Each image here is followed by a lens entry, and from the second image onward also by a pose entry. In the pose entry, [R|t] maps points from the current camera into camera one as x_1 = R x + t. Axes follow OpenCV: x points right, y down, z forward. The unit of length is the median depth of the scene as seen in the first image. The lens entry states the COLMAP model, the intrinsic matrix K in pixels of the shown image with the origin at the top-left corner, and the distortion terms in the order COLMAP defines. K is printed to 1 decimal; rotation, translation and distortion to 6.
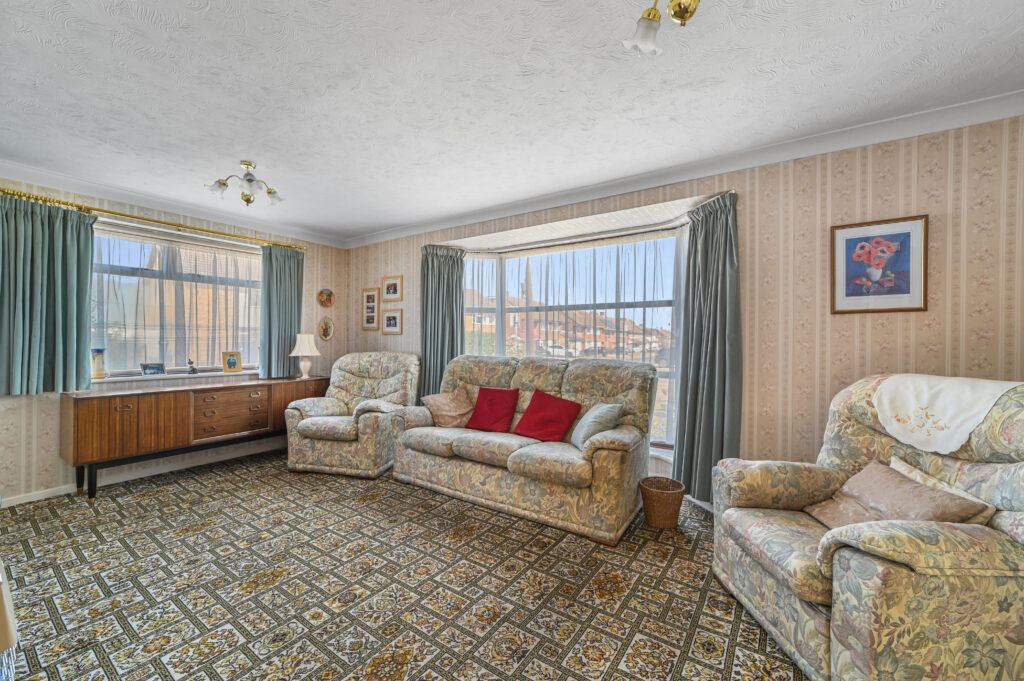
lens RADIAL K [[401.3, 0, 510.4], [0, 401.3, 342.8], [0, 0, 1]] dist [-0.015878, 0.003680]
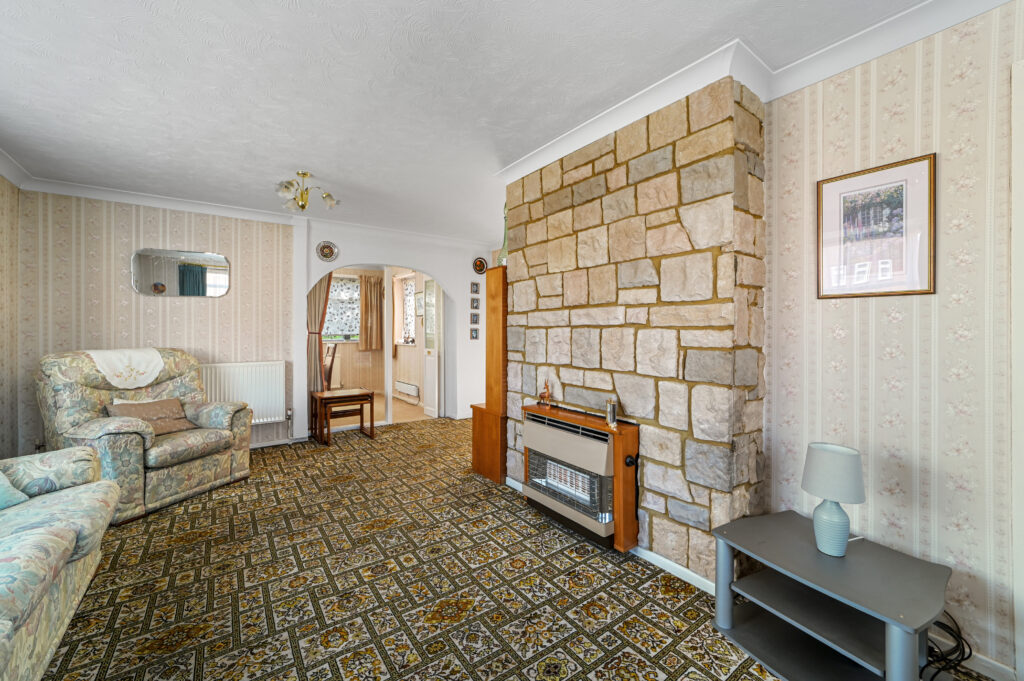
lens RADIAL K [[401.3, 0, 508.1], [0, 401.3, 333.7], [0, 0, 1]] dist [-0.015878, 0.003680]
pose [[-0.940356, -0.008053, 0.340096, -0.730820], [-0.002088, 0.999838, 0.017901, -0.013352], [-0.340185, 0.016123, -0.940220, 1.254437]]
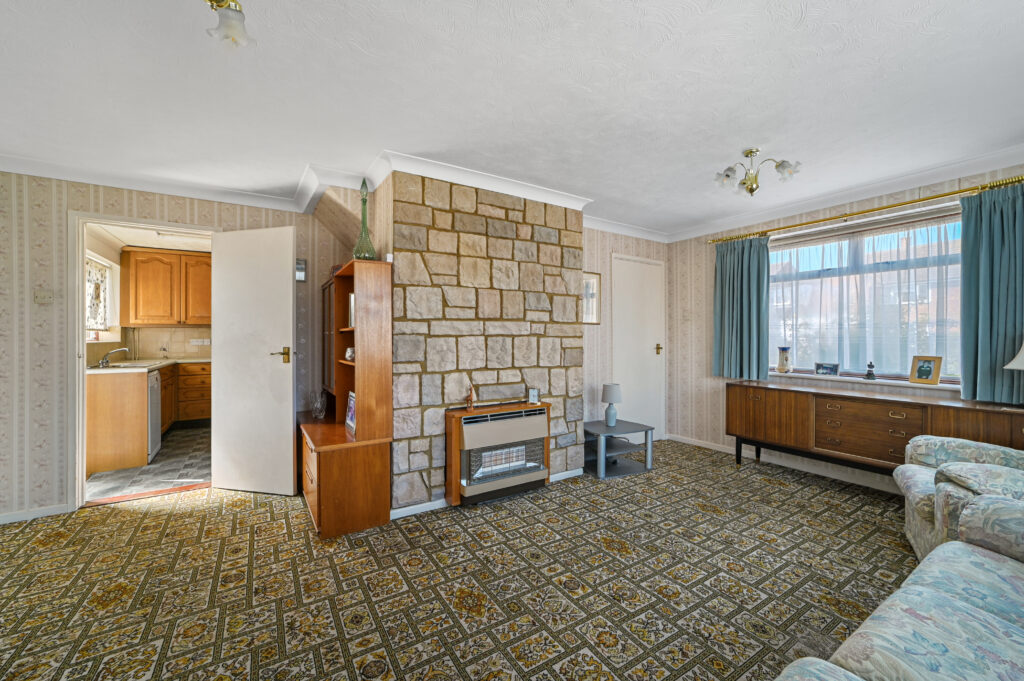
lens RADIAL K [[401.3, 0, 505.9], [0, 401.3, 340.2], [0, 0, 1]] dist [-0.015878, 0.003680]
pose [[-0.405074, 0.004209, -0.914274, 0.416024], [-0.008536, 0.999928, 0.008385, -0.010407], [0.914244, 0.011201, -0.405009, 0.838032]]
